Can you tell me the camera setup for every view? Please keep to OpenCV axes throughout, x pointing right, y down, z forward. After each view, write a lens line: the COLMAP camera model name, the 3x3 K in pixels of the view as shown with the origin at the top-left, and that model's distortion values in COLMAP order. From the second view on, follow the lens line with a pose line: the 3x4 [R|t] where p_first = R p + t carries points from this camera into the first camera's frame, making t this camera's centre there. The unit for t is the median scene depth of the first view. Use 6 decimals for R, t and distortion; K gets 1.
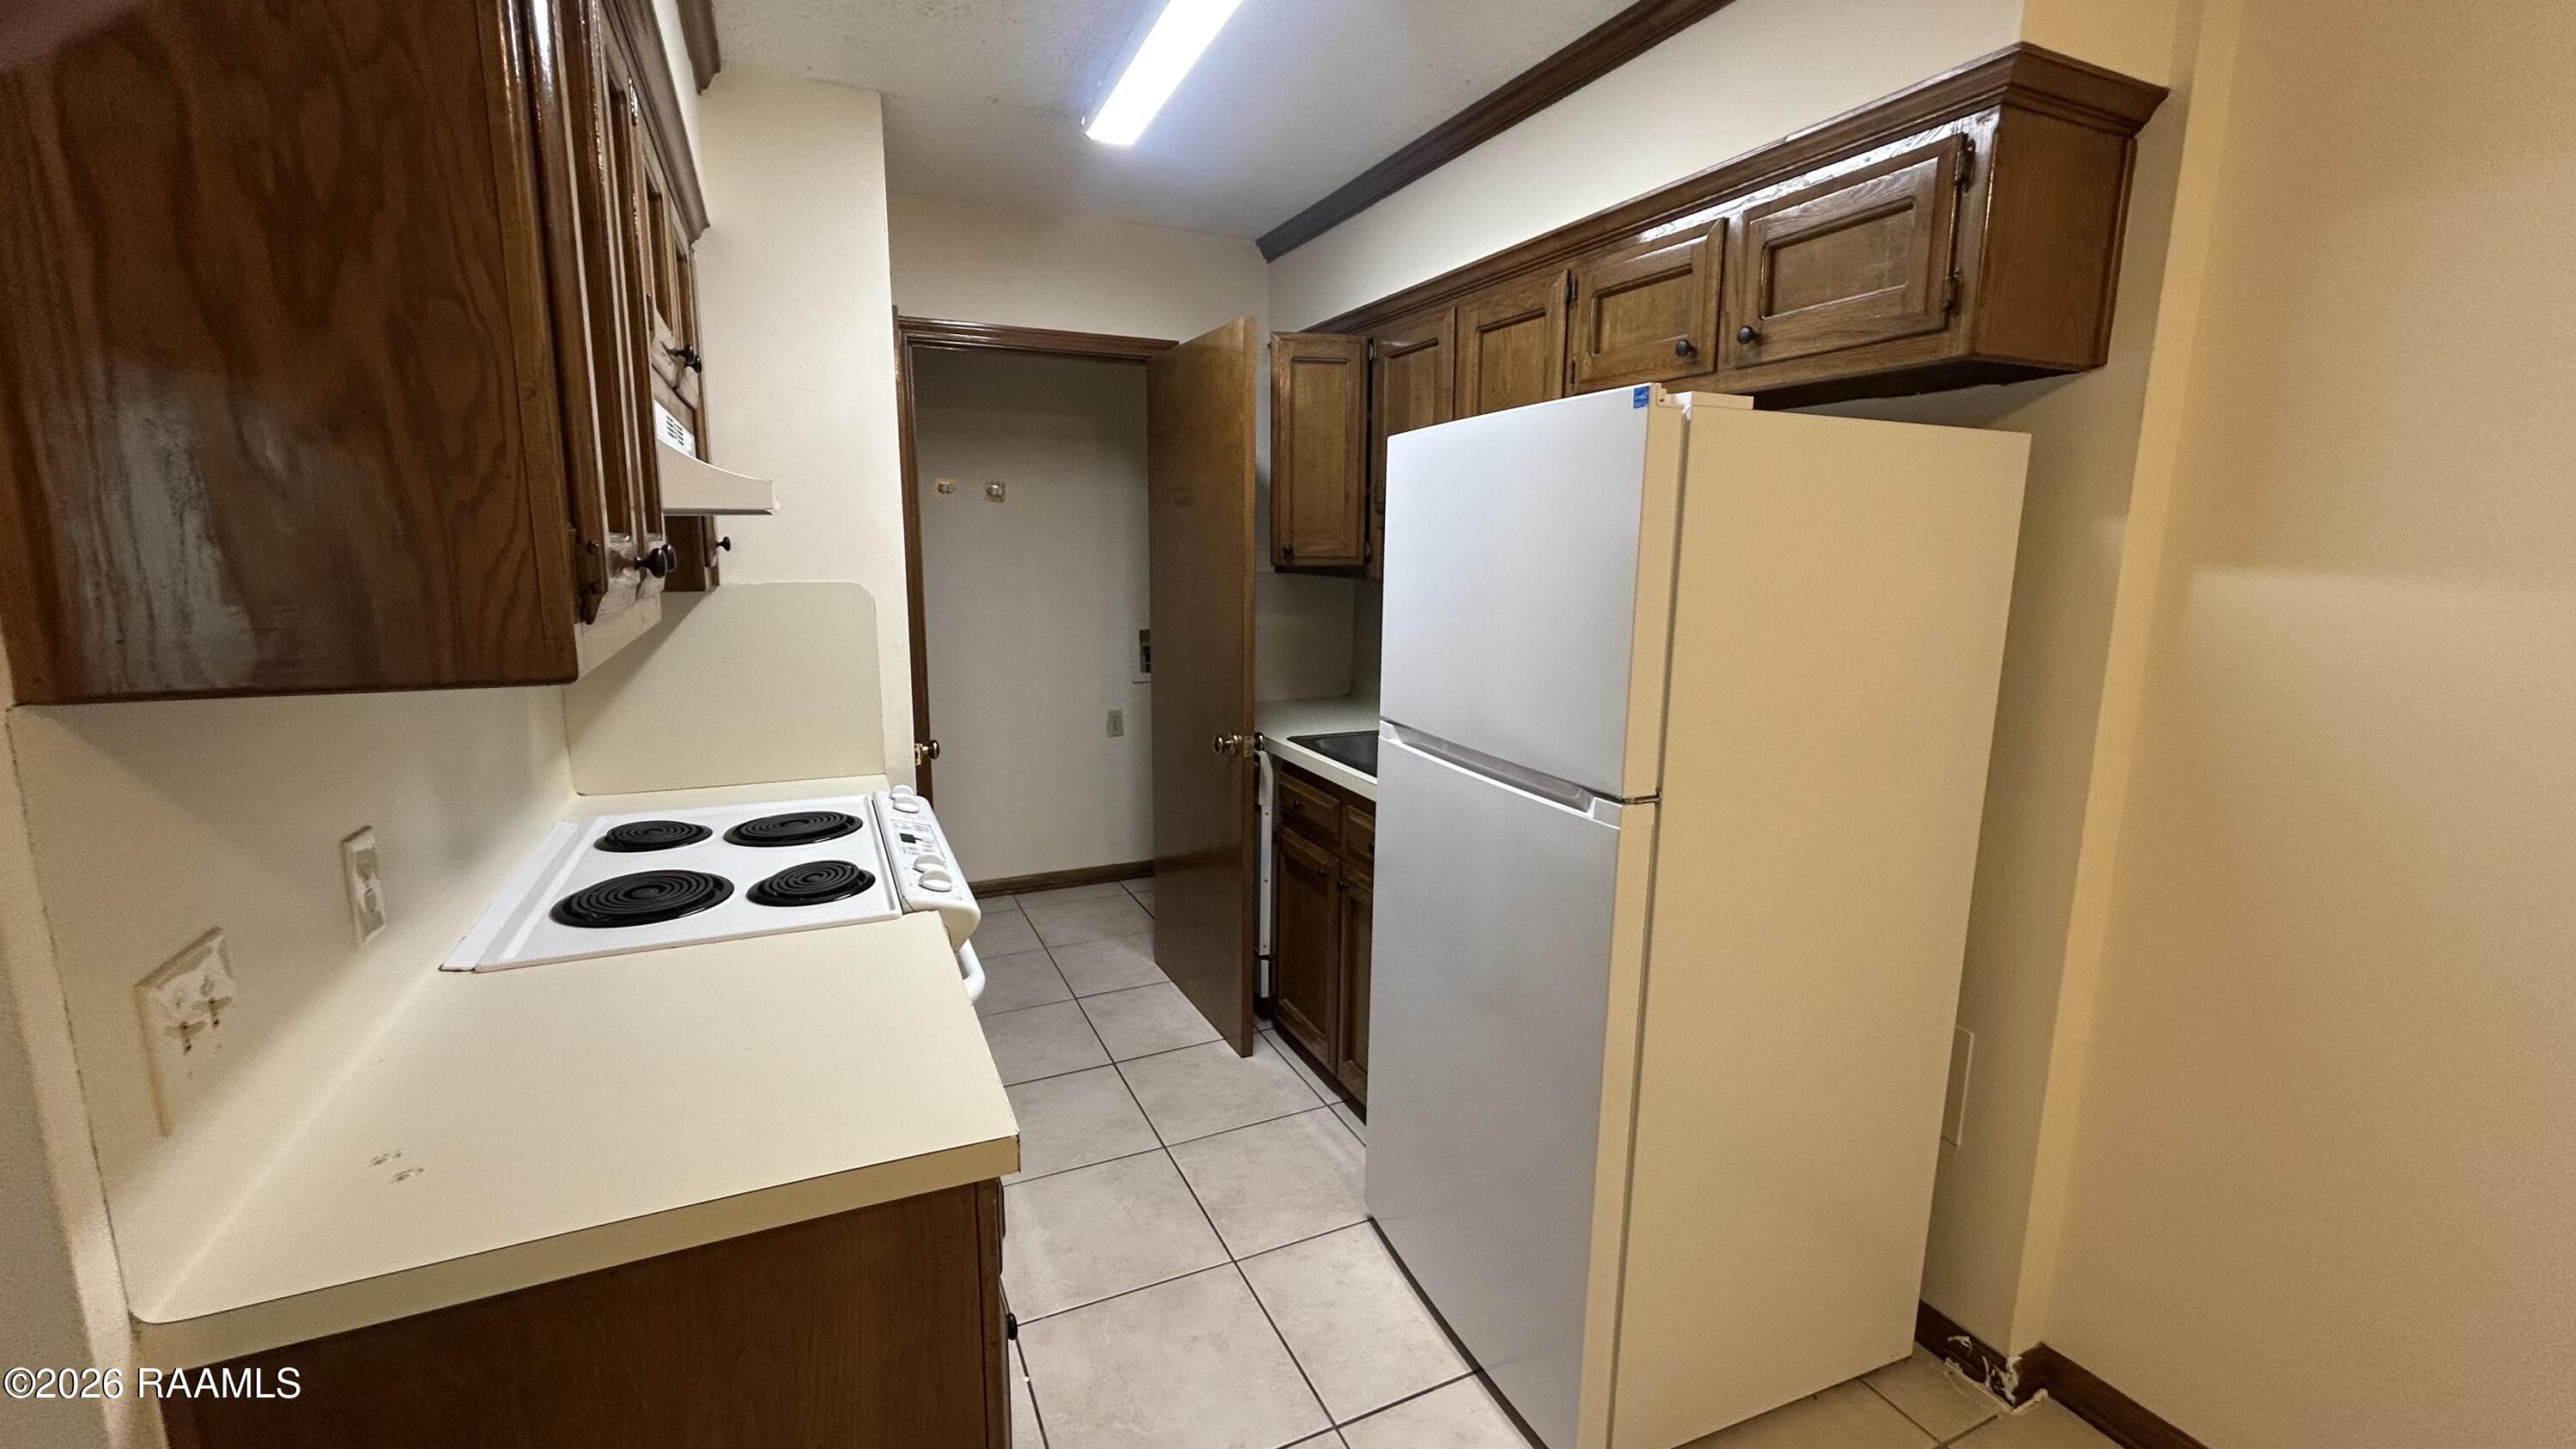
lens RADIAL K [[1048.9, 0, 1281.0], [0, 1048.9, 725.7], [0, 0, 1]] dist [-0.000077, 0.000359]
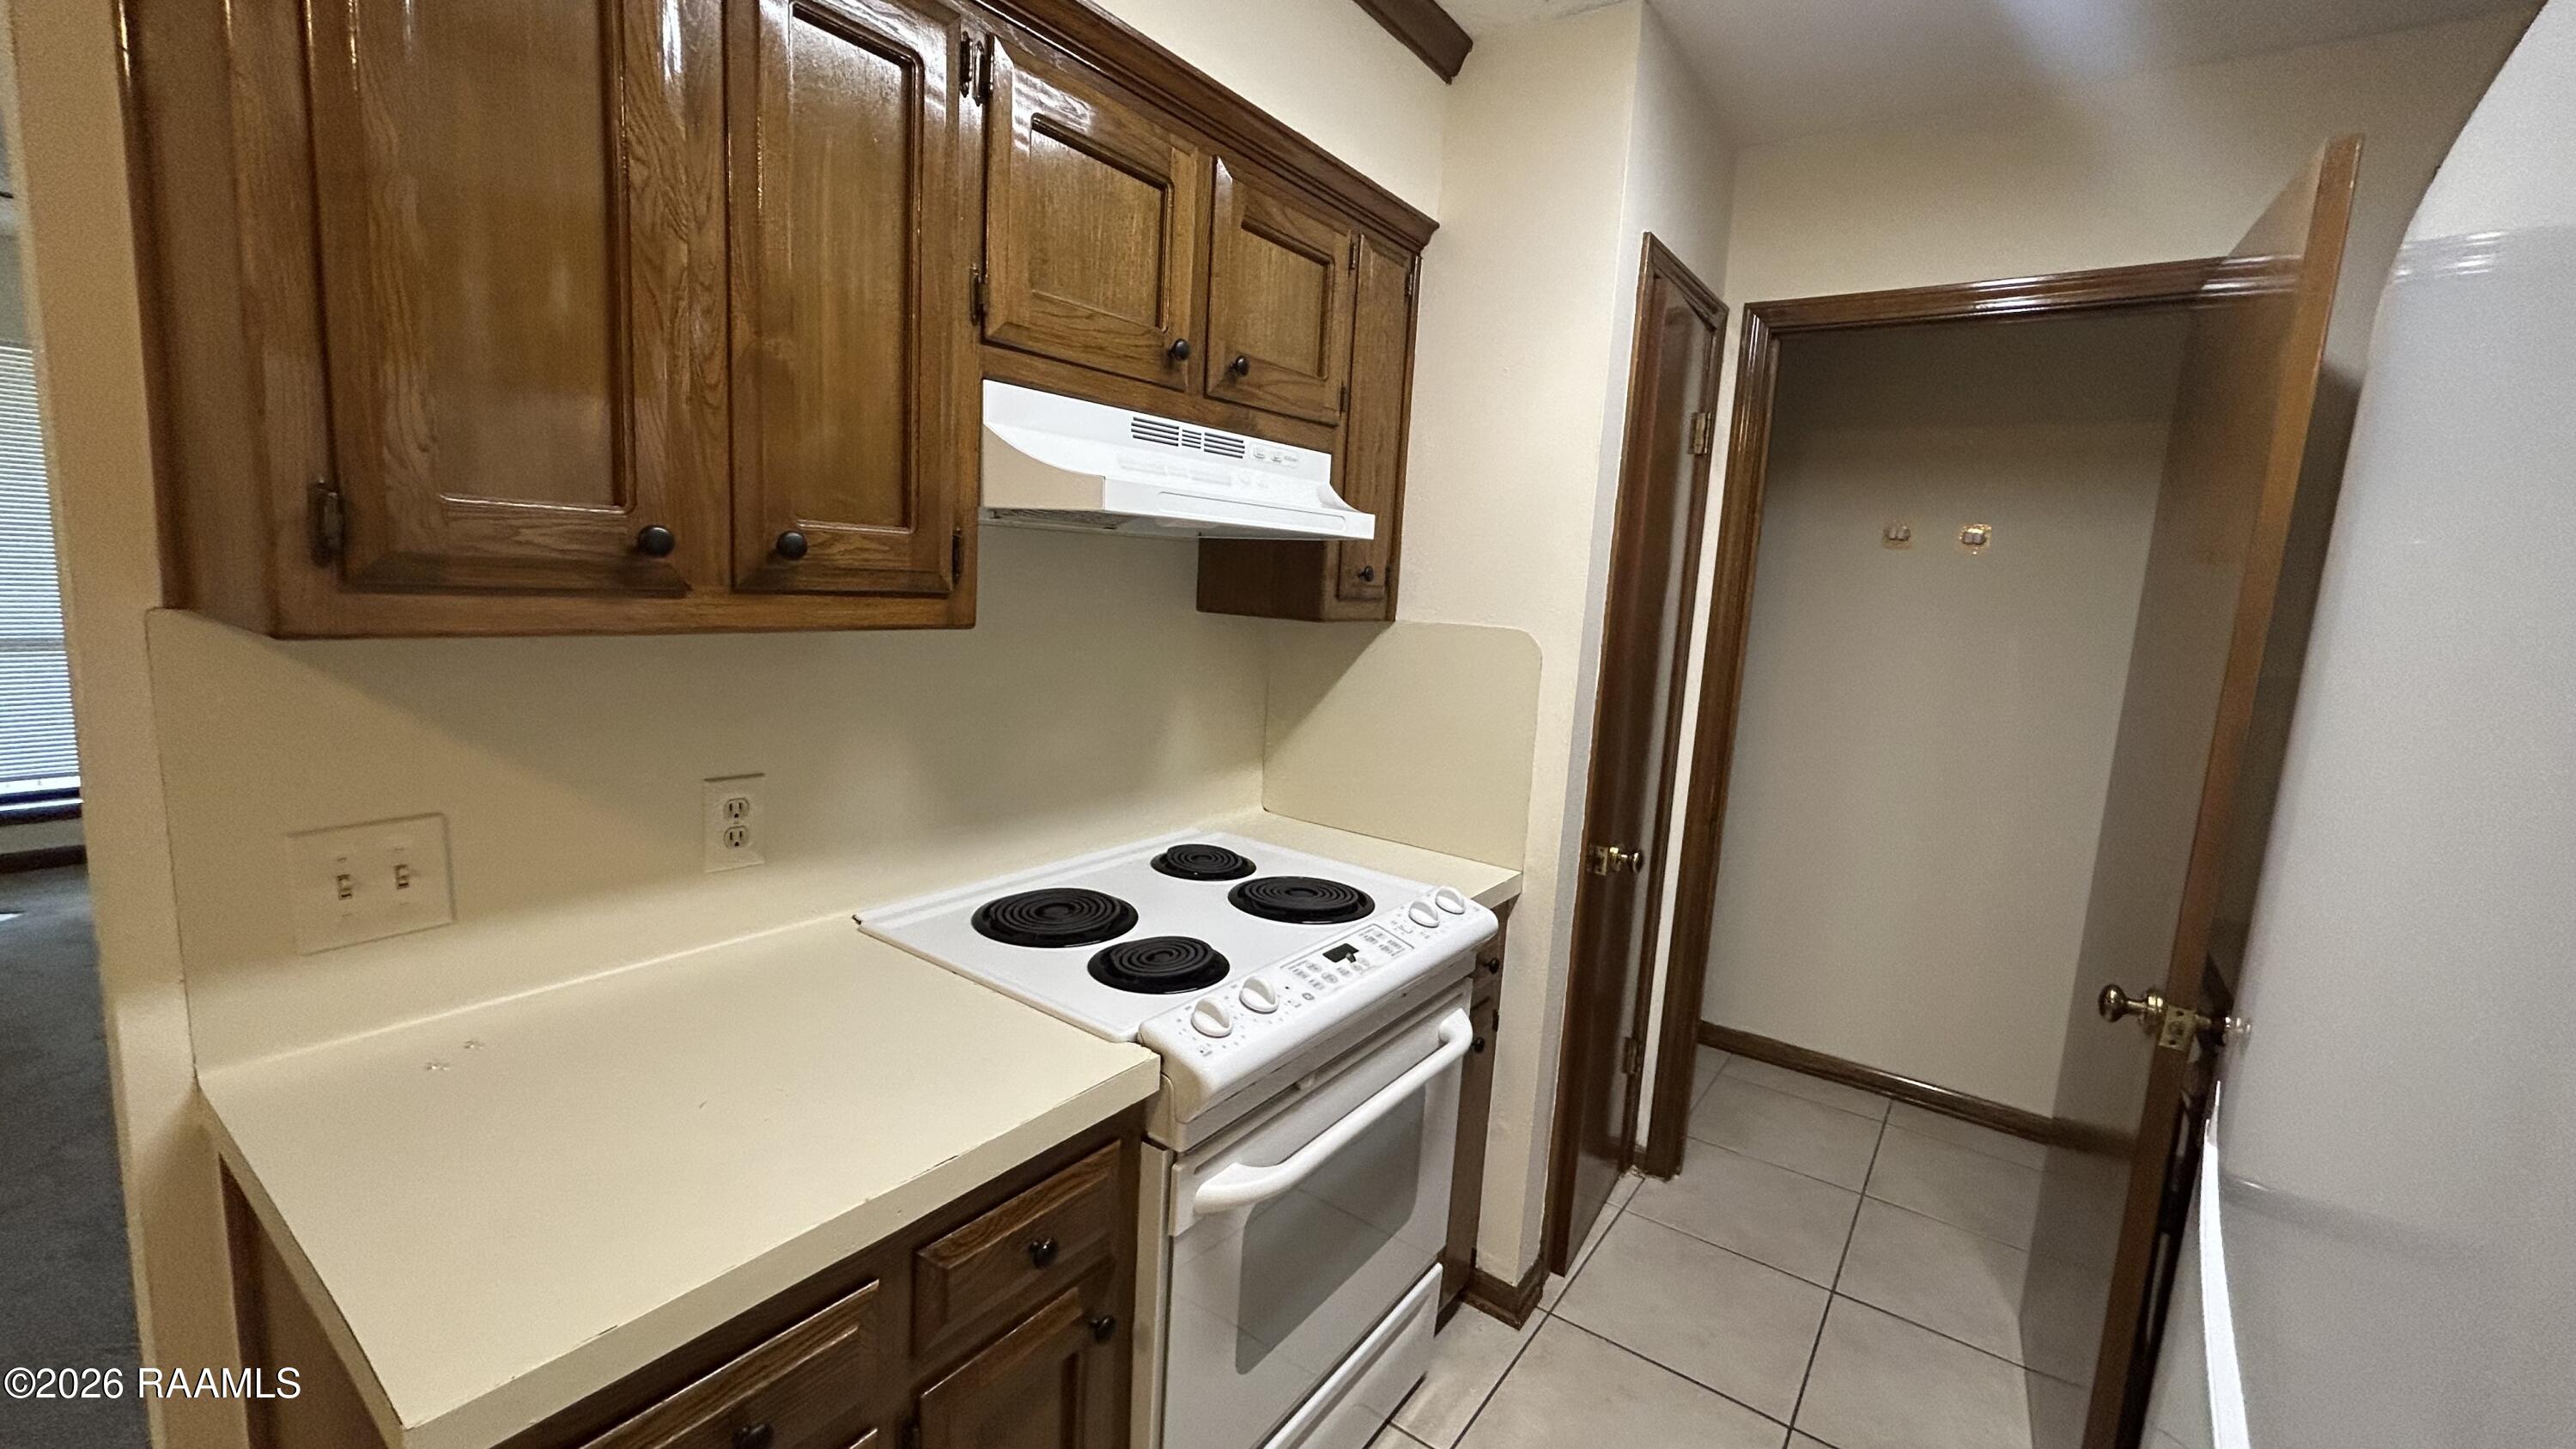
lens RADIAL K [[1048.9, 0, 1294.1], [0, 1048.9, 711.4], [0, 0, 1]] dist [-0.000077, 0.000359]
pose [[0.498516, 0.142321, -0.855118, 0.277094], [-0.206871, 0.977463, 0.042082, -0.096969], [0.841835, 0.155921, 0.516723, 0.595182]]
